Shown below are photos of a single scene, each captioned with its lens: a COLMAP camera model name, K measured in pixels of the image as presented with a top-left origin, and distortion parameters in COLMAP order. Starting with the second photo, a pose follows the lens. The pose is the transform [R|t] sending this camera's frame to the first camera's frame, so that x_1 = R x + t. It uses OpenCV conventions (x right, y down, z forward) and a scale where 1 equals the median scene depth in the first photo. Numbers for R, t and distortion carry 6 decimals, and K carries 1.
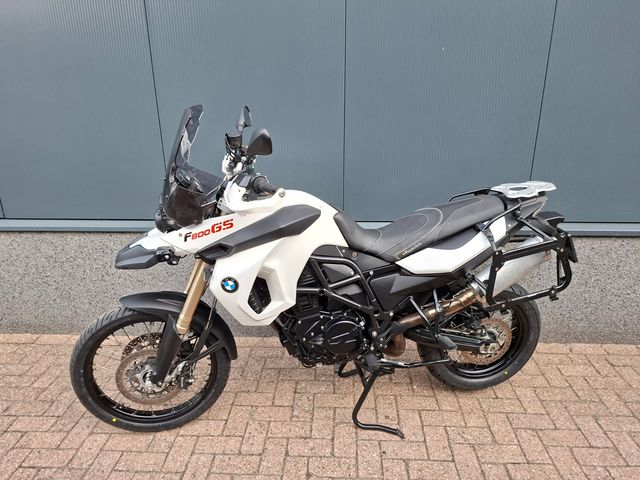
lens RADIAL K [[457.8, 0, 318.8], [0, 457.8, 242.4], [0, 0, 1]] dist [0.023083, -0.027154]
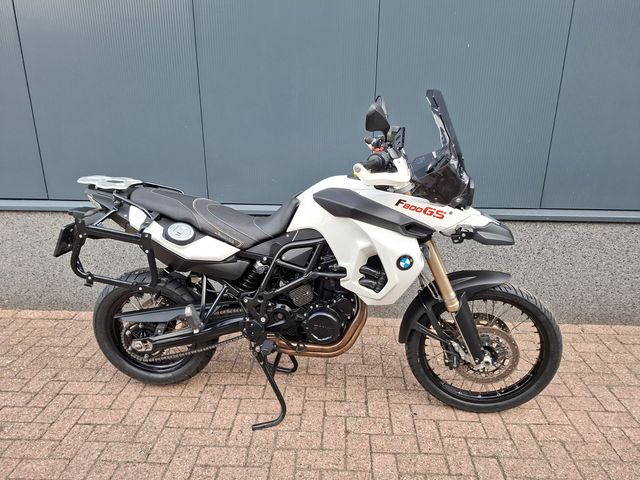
lens RADIAL K [[454.6, 0, 320.0], [0, 454.6, 240.0], [0, 0, 1]] dist [0.045669, -0.053229]
pose [[0.999871, 0.013117, 0.009231, -0.094677], [-0.012976, 0.999800, -0.015189, 0.066854], [-0.009429, 0.015068, 0.999842, -0.076811]]
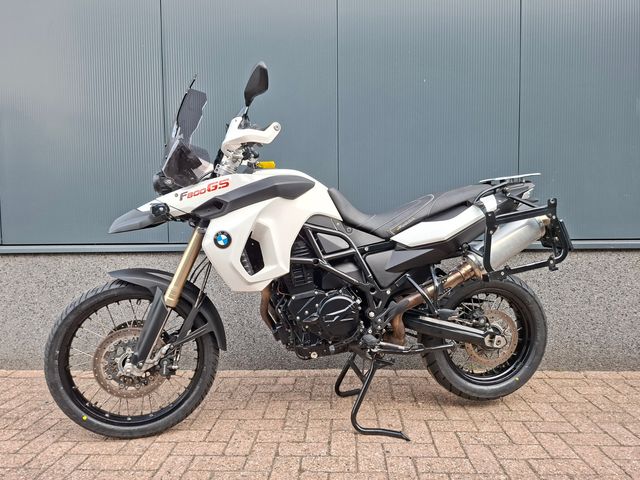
lens RADIAL K [[457.8, 0, 318.8], [0, 457.8, 242.4], [0, 0, 1]] dist [0.023083, -0.027154]
pose [[0.999990, -0.002580, 0.003765, 0.008030], [0.003534, 0.959712, -0.280964, 0.312993], [-0.002888, 0.280974, 0.959711, 0.044410]]
